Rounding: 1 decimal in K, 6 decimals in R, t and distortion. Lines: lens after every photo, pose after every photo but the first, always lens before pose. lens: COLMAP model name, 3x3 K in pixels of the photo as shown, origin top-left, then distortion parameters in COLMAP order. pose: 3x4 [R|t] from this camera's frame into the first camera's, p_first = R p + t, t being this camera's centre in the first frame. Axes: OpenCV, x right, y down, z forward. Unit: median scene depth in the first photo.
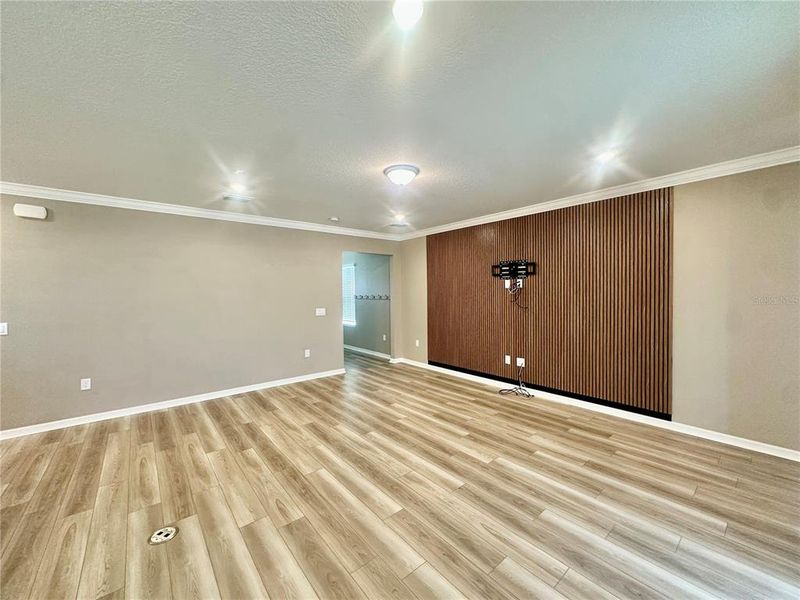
lens RADIAL K [[318.9, 0, 398.6], [0, 318.9, 299.3], [0, 0, 1]] dist [-0.005663, 0.000565]
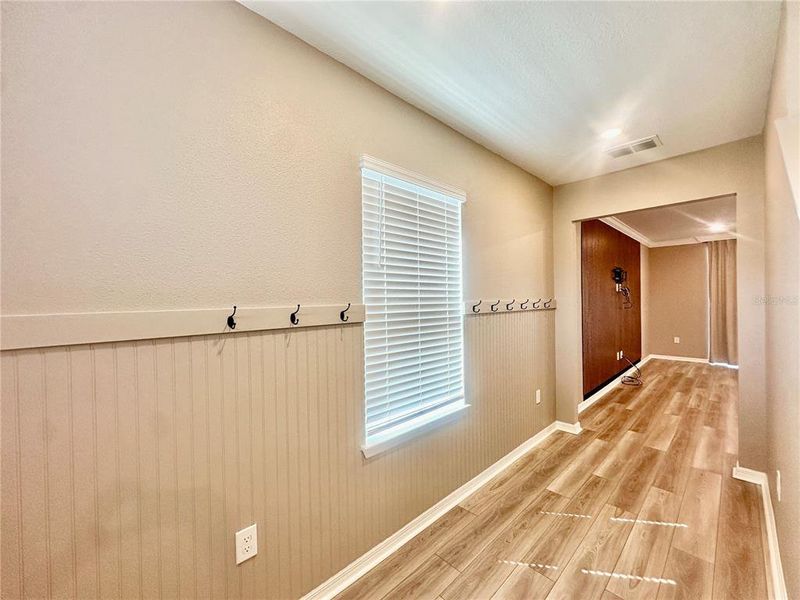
lens RADIAL K [[318.9, 0, 399.1], [0, 318.9, 302.9], [0, 0, 1]] dist [-0.005663, 0.000565]
pose [[-0.065729, 0.004242, 0.997828, -0.940937], [0.042760, 0.999084, -0.001431, -0.035017], [-0.996921, 0.042573, -0.065851, 2.420570]]
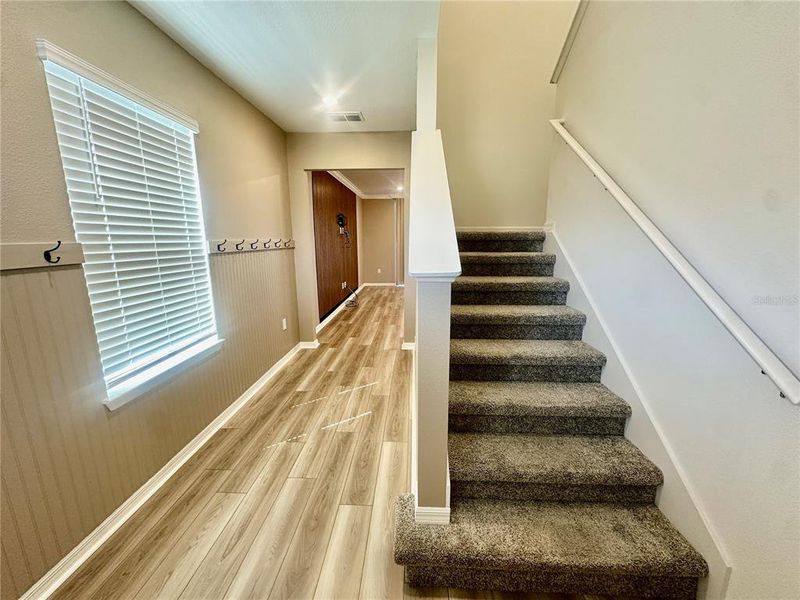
lens RADIAL K [[318.9, 0, 405.0], [0, 318.9, 302.4], [0, 0, 1]] dist [-0.005663, 0.000565]
pose [[-0.754115, -0.121027, 0.645494, -1.034950], [0.022976, 0.977410, 0.210101, -0.036470], [-0.656340, 0.173271, -0.734299, 2.477117]]
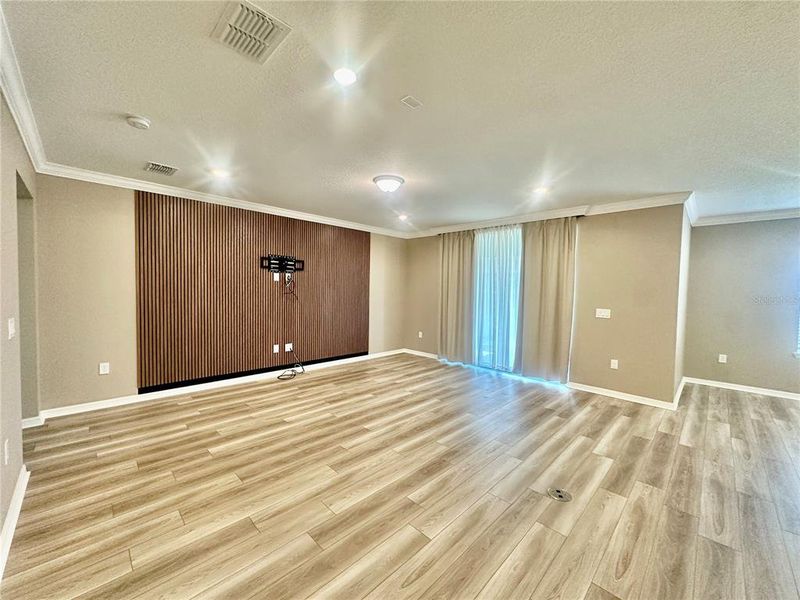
lens RADIAL K [[318.9, 0, 401.0], [0, 318.9, 299.8], [0, 0, 1]] dist [-0.005663, 0.000565]
pose [[-0.098613, -0.028872, 0.994707, -0.992240], [0.001838, 0.999572, 0.029196, -0.003210], [-0.995124, 0.004707, -0.098518, 0.919725]]
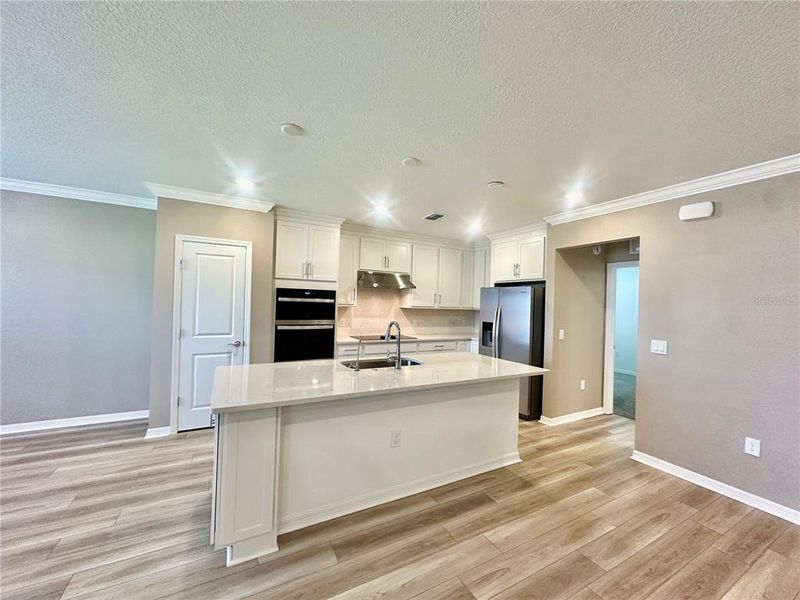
lens RADIAL K [[318.9, 0, 397.1], [0, 318.9, 300.5], [0, 0, 1]] dist [-0.005663, 0.000565]
pose [[-0.199069, -0.000396, -0.979985, -0.181711], [-0.047642, 0.998821, 0.009274, -0.013368], [0.978827, 0.048535, -0.198854, 0.389646]]
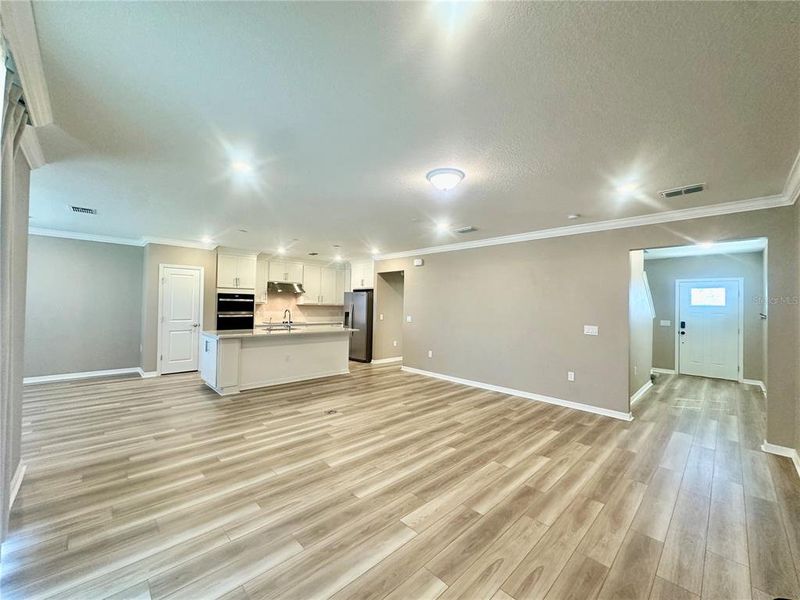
lens RADIAL K [[318.9, 0, 398.9], [0, 318.9, 301.4], [0, 0, 1]] dist [-0.005663, 0.000565]
pose [[0.078245, 0.001788, -0.996933, 0.805572], [-0.041475, 0.999138, -0.001463, -0.018953], [0.996071, 0.041463, 0.078252, 0.691755]]
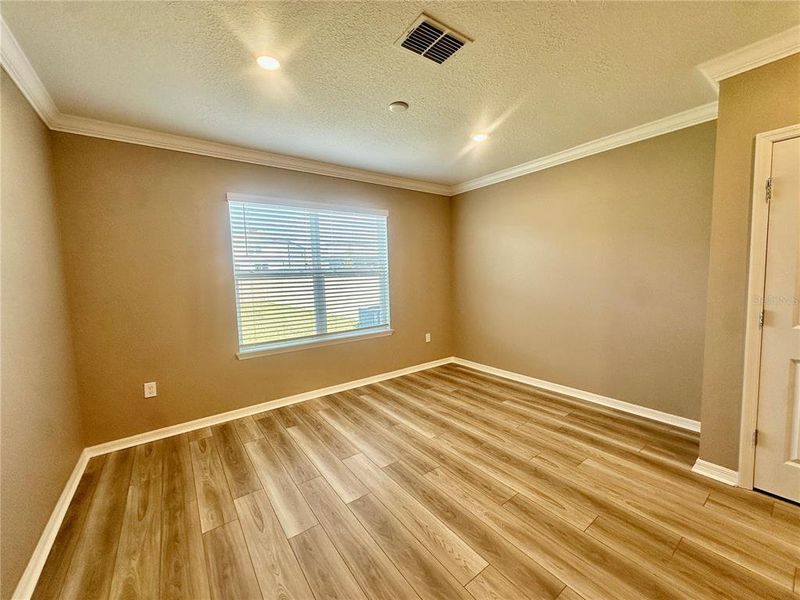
lens RADIAL K [[318.9, 0, 399.8], [0, 318.9, 298.6], [0, 0, 1]] dist [-0.005663, 0.000565]
pose [[-0.998046, 0.031040, 0.054220, -0.422019], [0.035935, 0.995132, 0.091770, 0.024021], [-0.051108, 0.093539, -0.994303, 0.110453]]
